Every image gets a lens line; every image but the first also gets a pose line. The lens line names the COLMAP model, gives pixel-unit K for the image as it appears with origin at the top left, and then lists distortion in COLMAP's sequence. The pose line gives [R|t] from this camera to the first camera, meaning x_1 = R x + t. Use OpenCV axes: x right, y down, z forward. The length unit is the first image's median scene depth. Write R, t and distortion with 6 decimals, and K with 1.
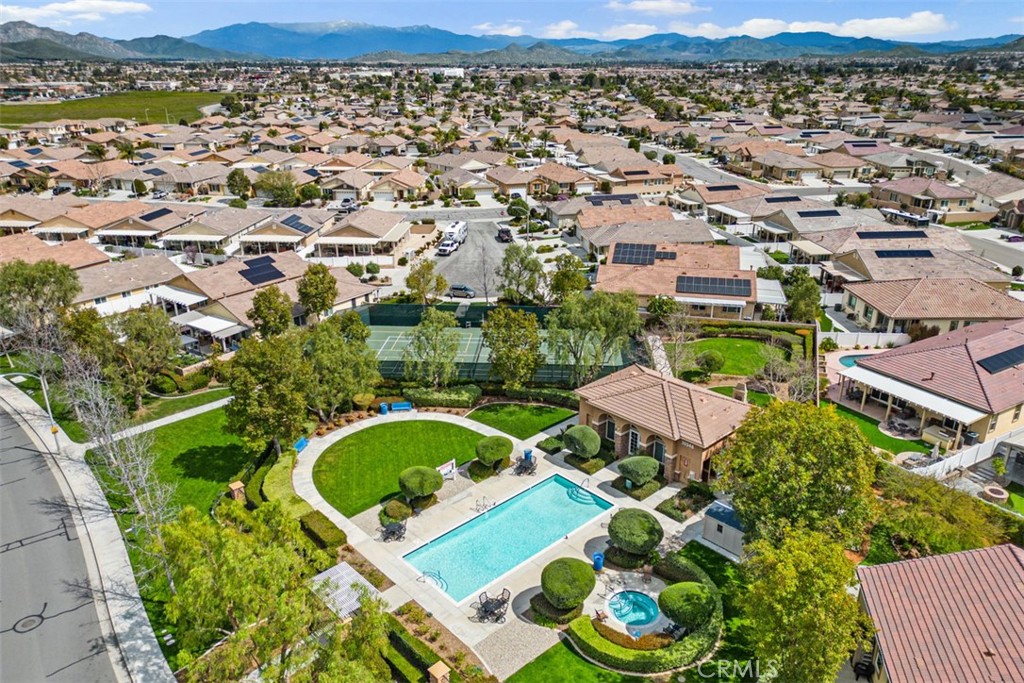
lens RADIAL K [[706.2, 0, 514.6], [0, 706.2, 343.6], [0, 0, 1]] dist [0.033341, -0.032710]
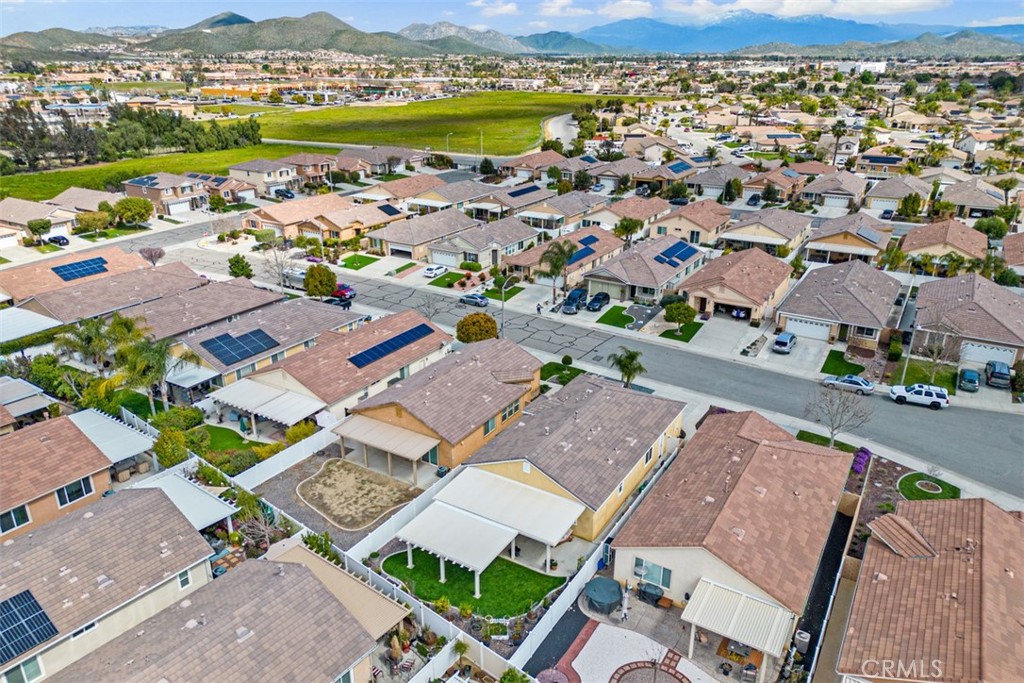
lens RADIAL K [[706.2, 0, 514.5], [0, 706.2, 344.9], [0, 0, 1]] dist [0.033341, -0.032710]
pose [[0.886392, 0.174579, -0.428756, -0.088979], [-0.170595, 0.984169, 0.048048, -0.101283], [0.430356, 0.030554, 0.902142, 0.254562]]
